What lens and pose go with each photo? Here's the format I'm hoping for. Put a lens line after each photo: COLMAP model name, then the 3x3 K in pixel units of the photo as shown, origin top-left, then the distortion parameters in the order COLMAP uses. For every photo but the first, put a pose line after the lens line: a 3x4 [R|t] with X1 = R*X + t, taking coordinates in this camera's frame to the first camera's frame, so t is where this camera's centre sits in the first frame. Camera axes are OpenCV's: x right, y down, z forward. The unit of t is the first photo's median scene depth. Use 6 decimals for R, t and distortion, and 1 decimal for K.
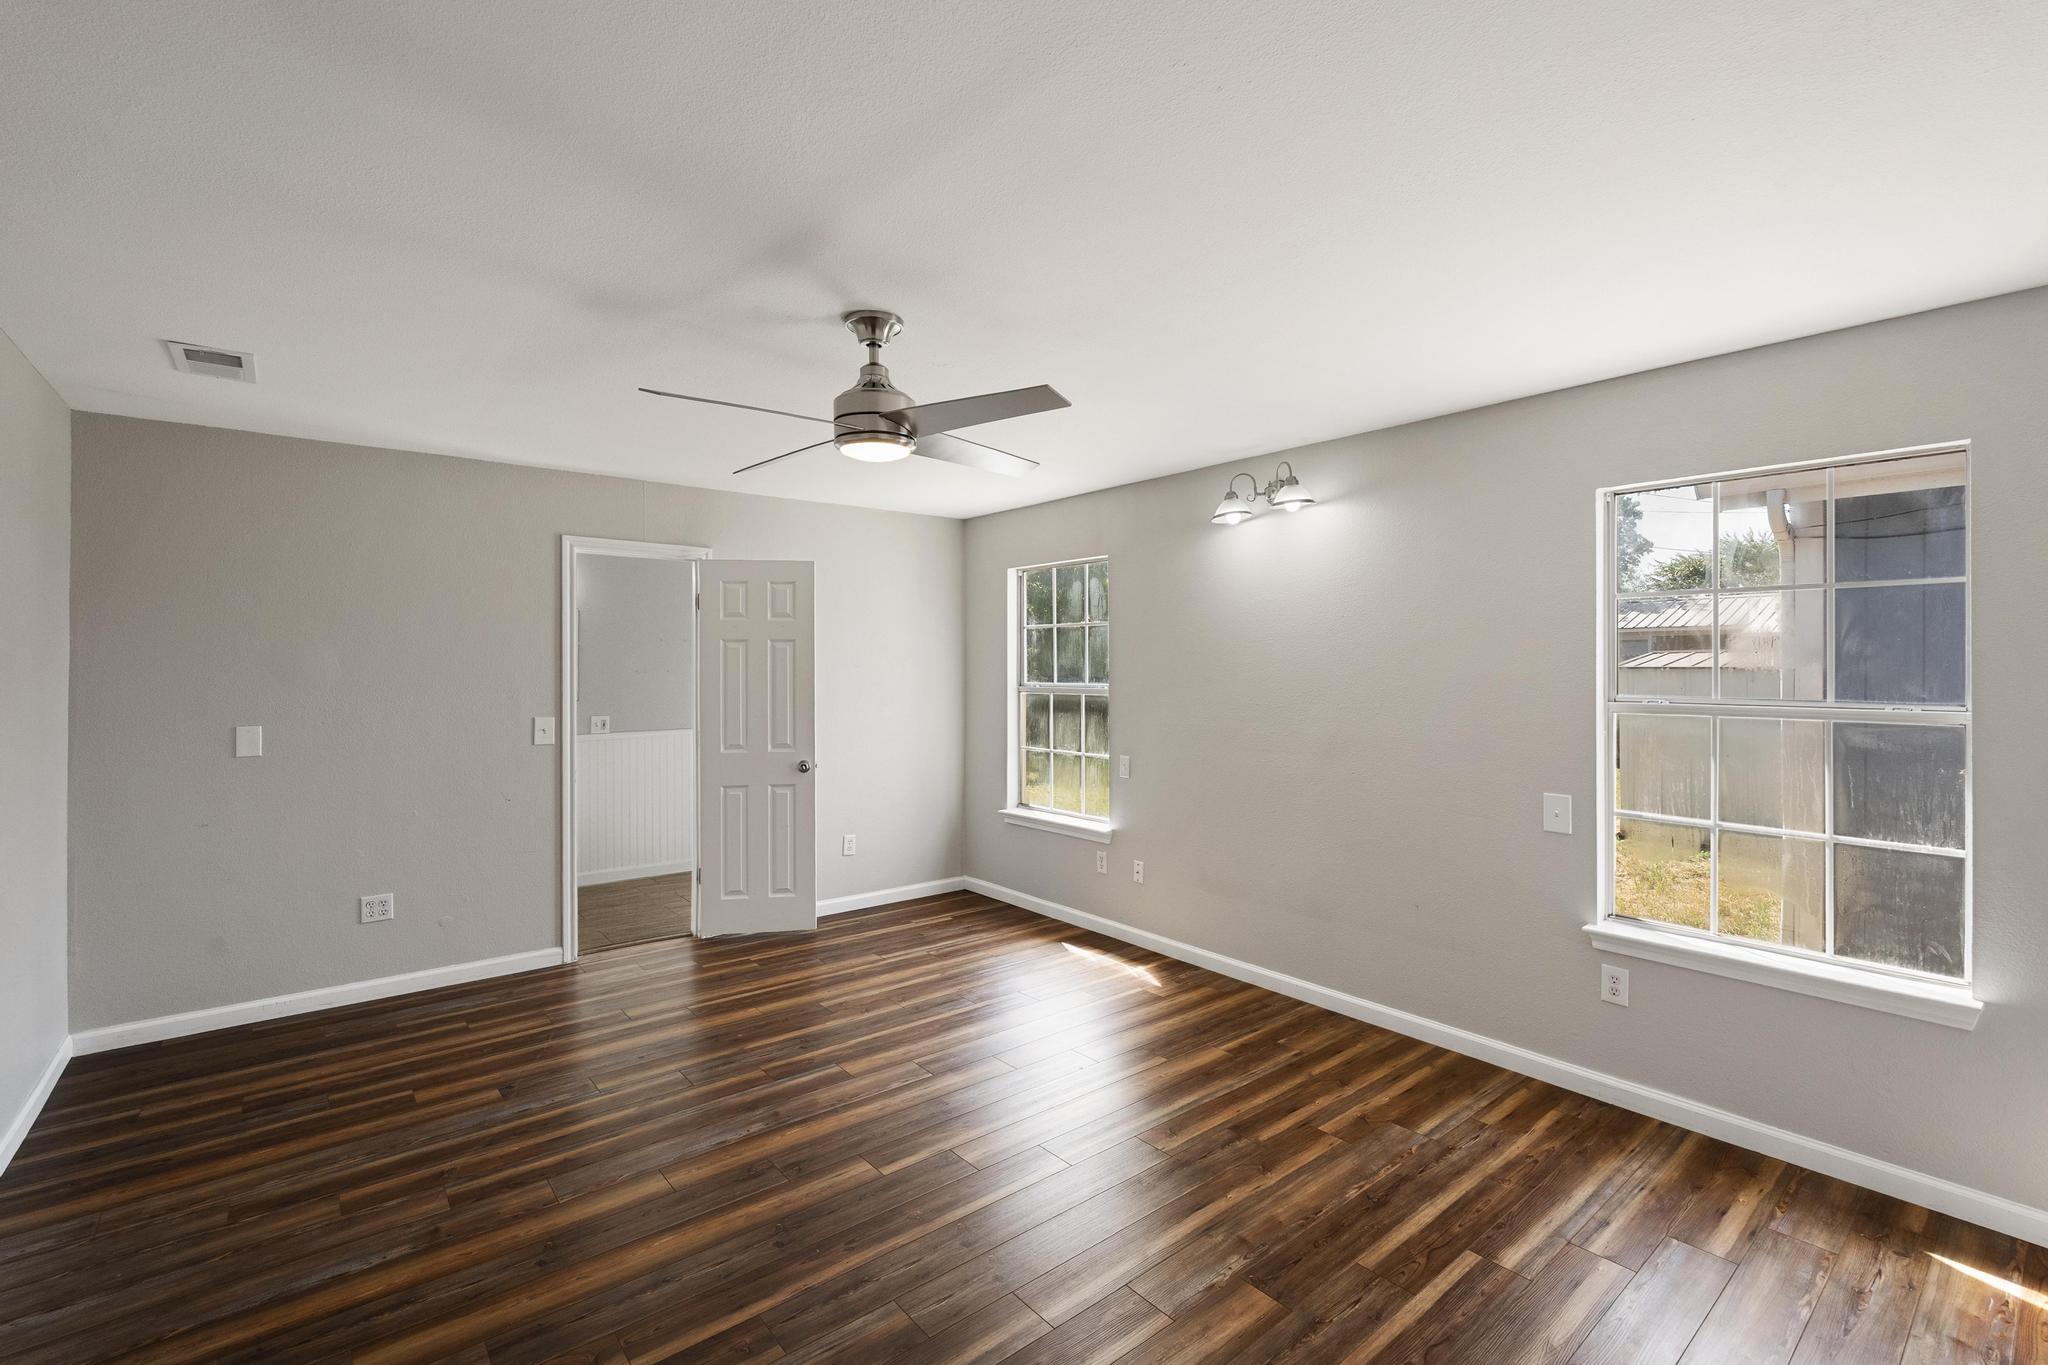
lens RADIAL K [[904.4, 0, 1020.7], [0, 904.4, 669.9], [0, 0, 1]] dist [-0.002915, 0.000550]
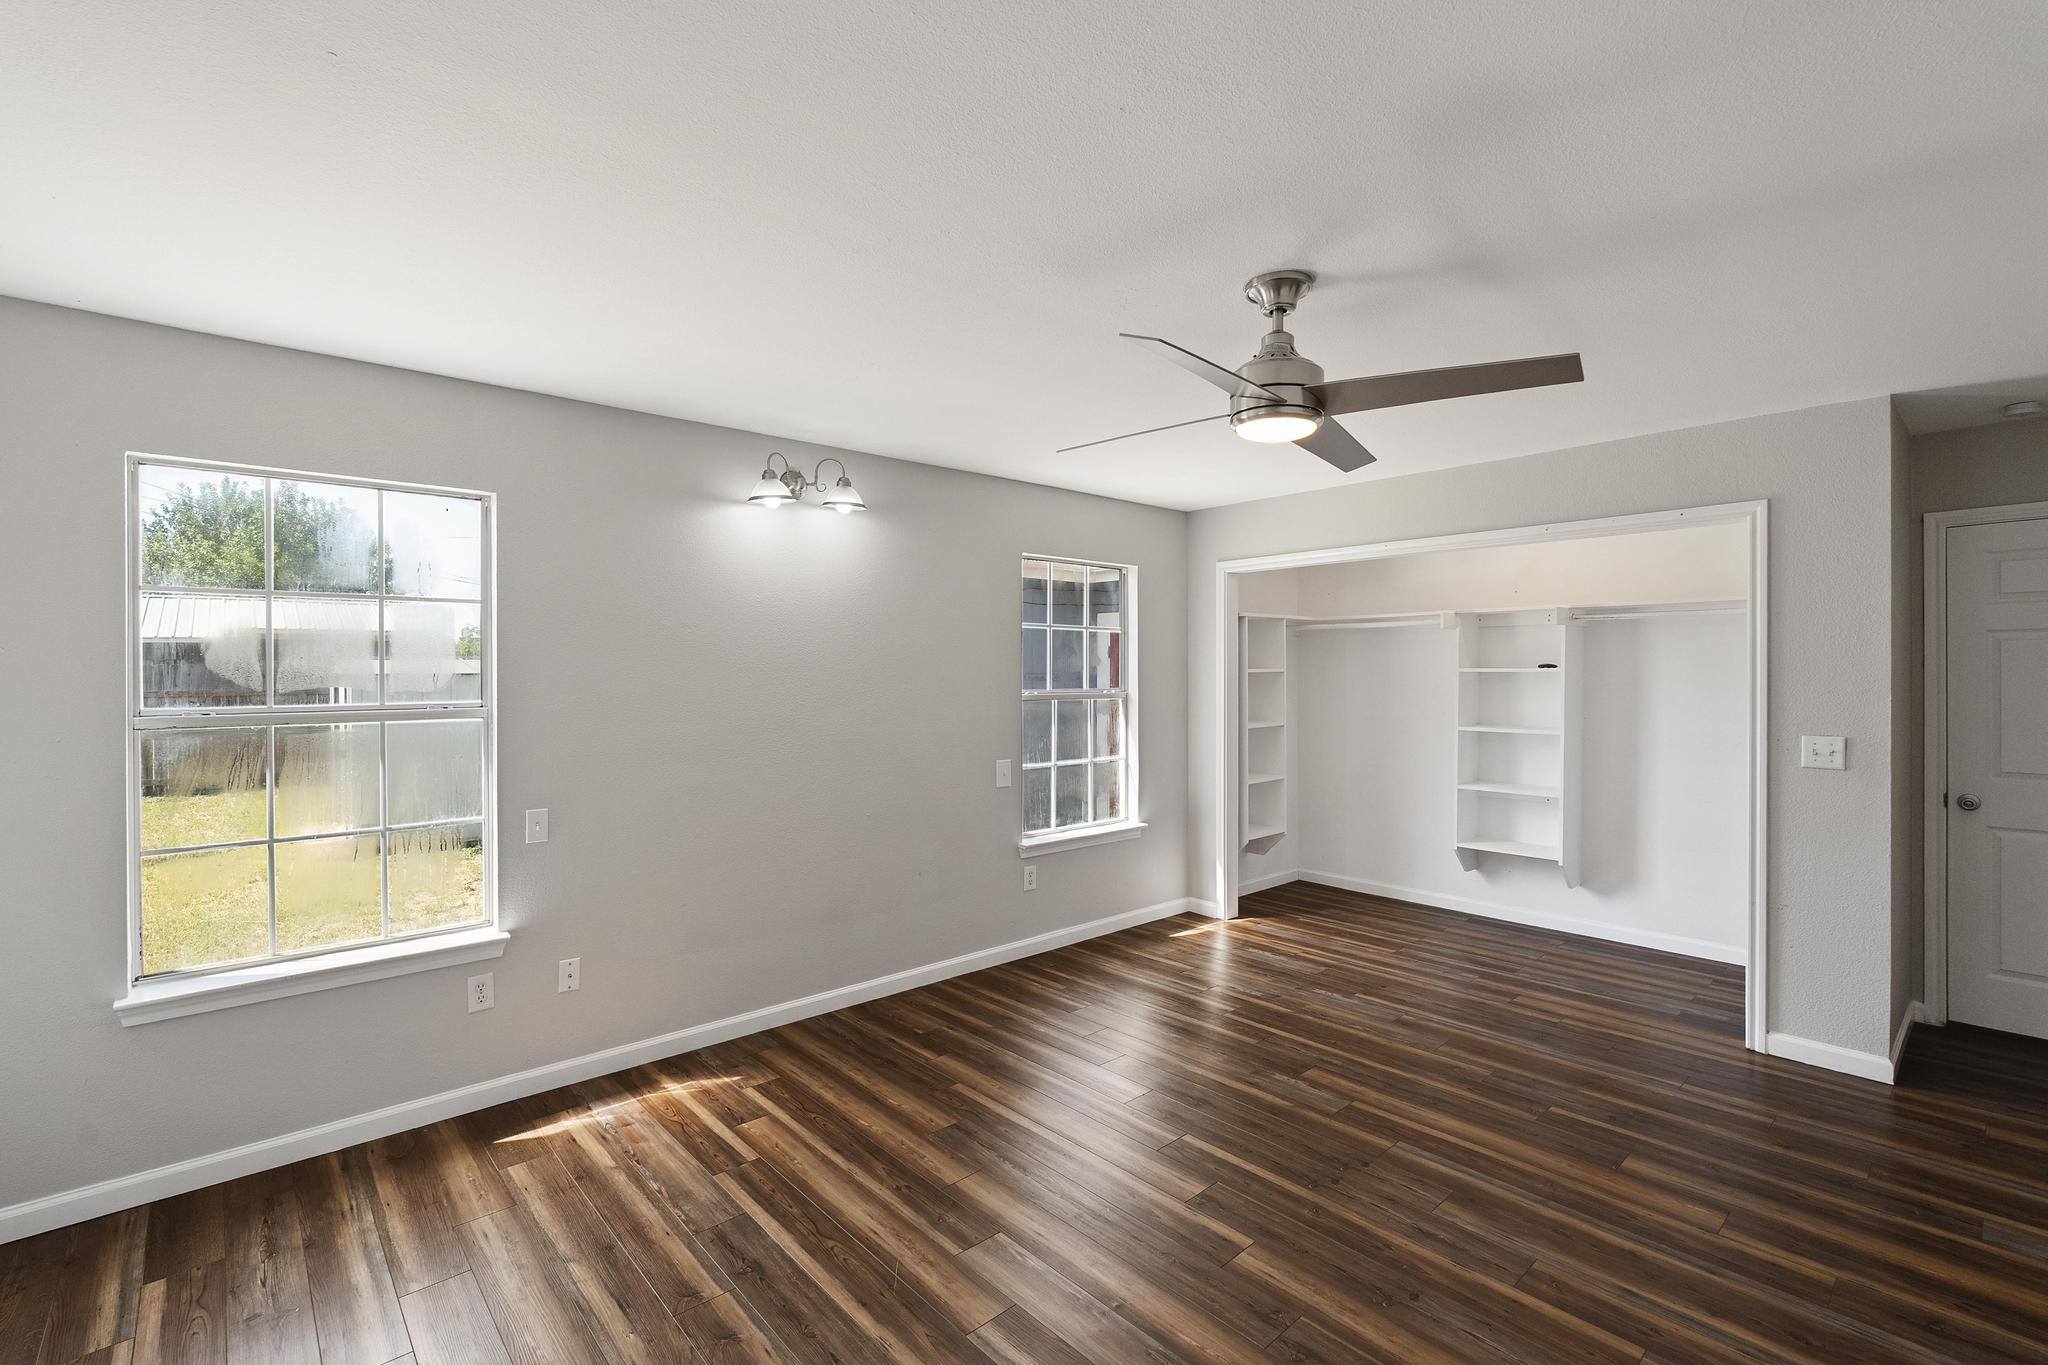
lens RADIAL K [[904.4, 0, 1020.1], [0, 904.4, 677.5], [0, 0, 1]] dist [-0.002915, 0.000550]
pose [[-0.044245, -0.007819, 0.998990, -0.720963], [0.008157, 0.999933, 0.008188, -0.003498], [-0.998987, 0.008511, -0.044178, 0.890390]]
